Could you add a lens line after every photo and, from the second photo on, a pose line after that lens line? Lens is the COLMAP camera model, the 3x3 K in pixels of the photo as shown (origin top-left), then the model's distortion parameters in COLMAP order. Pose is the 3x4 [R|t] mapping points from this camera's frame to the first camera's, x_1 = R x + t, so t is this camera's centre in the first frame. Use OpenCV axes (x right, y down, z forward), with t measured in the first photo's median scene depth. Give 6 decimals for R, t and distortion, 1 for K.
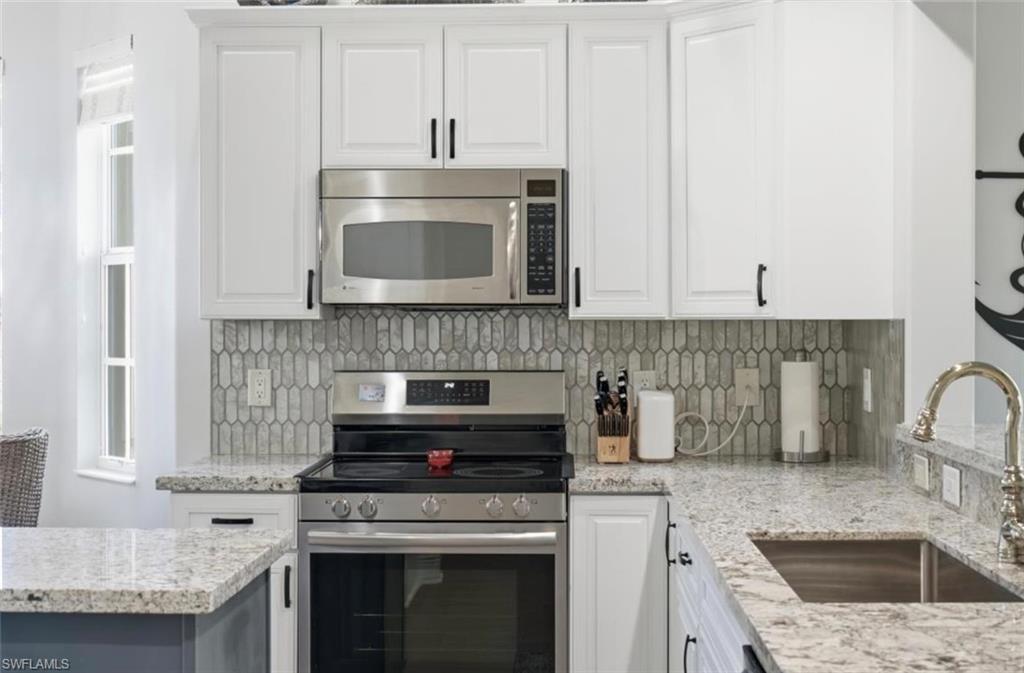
lens RADIAL K [[1416.7, 0, 512.0], [0, 1416.7, 336.5], [0, 0, 1]] dist [0.026792, 0.009417]
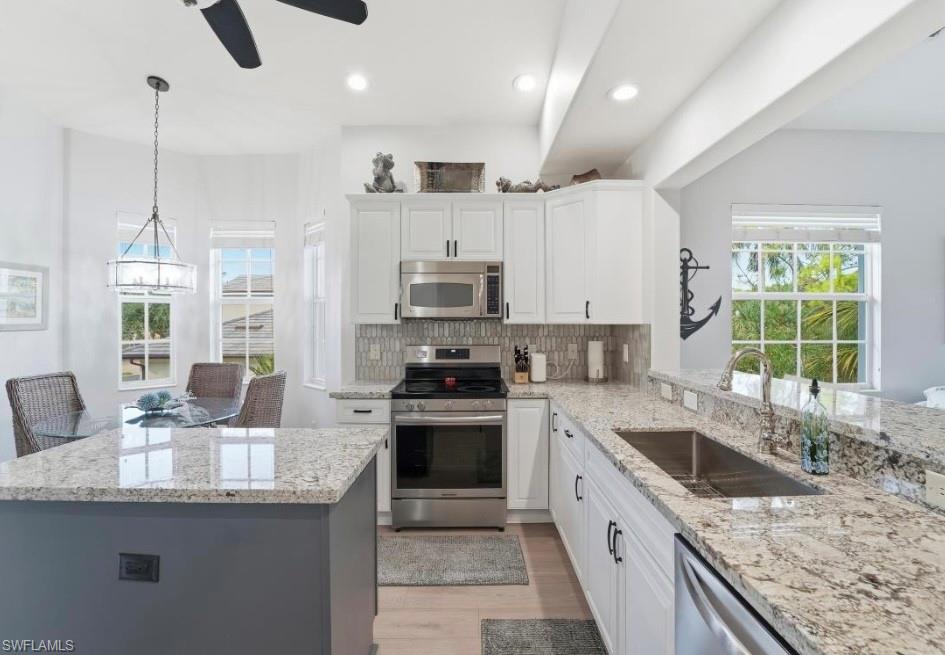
lens RADIAL K [[426.7, 0, 470.4], [0, 426.7, 323.6], [0, 0, 1]] dist [-0.019674, -0.000128]
pose [[0.999473, -0.000626, 0.032469, -0.039181], [0.000962, 0.999946, -0.010327, -0.005247], [-0.032461, 0.010353, 0.999419, 0.268585]]
